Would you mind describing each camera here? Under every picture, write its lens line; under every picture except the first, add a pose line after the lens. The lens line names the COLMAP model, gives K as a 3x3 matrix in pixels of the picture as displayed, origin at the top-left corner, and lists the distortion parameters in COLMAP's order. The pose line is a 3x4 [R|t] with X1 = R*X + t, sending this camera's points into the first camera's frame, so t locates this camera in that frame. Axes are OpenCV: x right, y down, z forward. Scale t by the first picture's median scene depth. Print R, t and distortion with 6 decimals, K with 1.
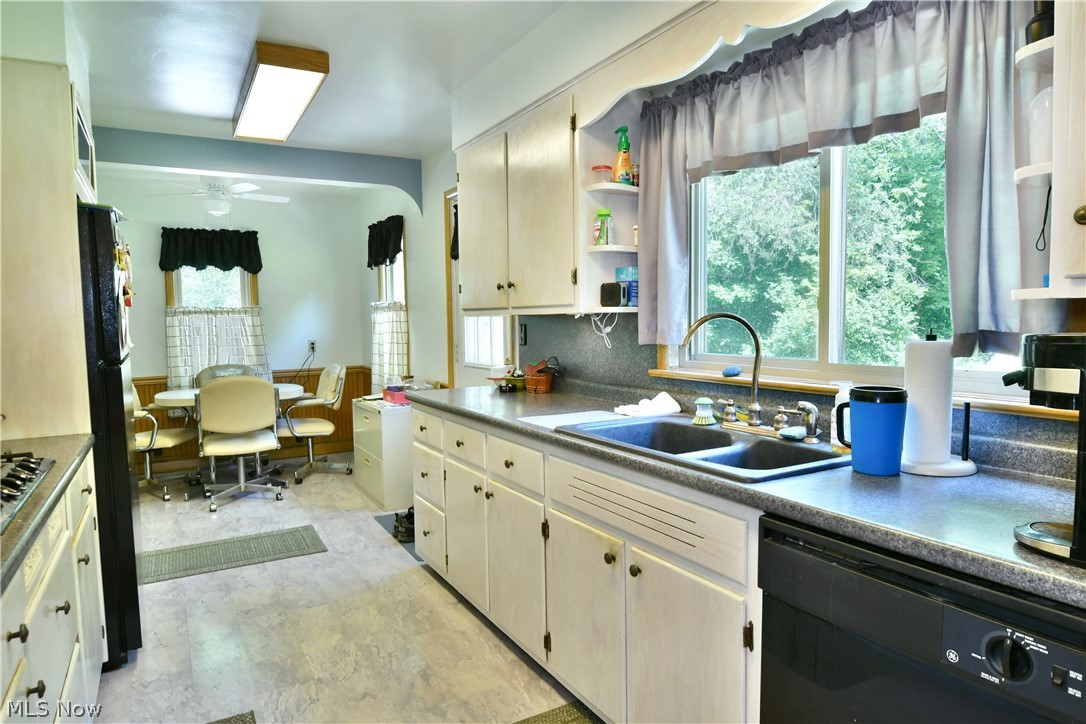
lens RADIAL K [[666.5, 0, 540.5], [0, 666.5, 373.1], [0, 0, 1]] dist [-0.009473, -0.006634]
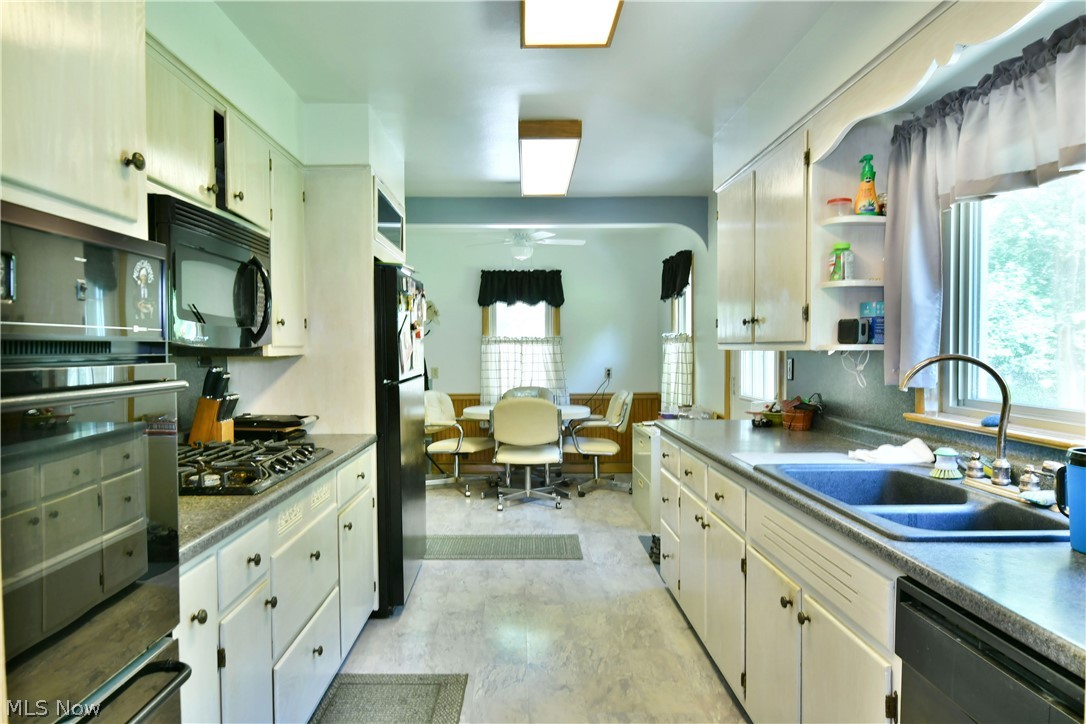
lens RADIAL K [[666.5, 0, 561.0], [0, 666.5, 374.8], [0, 0, 1]] dist [-0.009473, -0.006634]
pose [[0.896560, 0.036649, -0.441404, 0.162088], [-0.053938, 0.998188, -0.026678, -0.008916], [0.439626, 0.047727, 0.896912, -0.027702]]
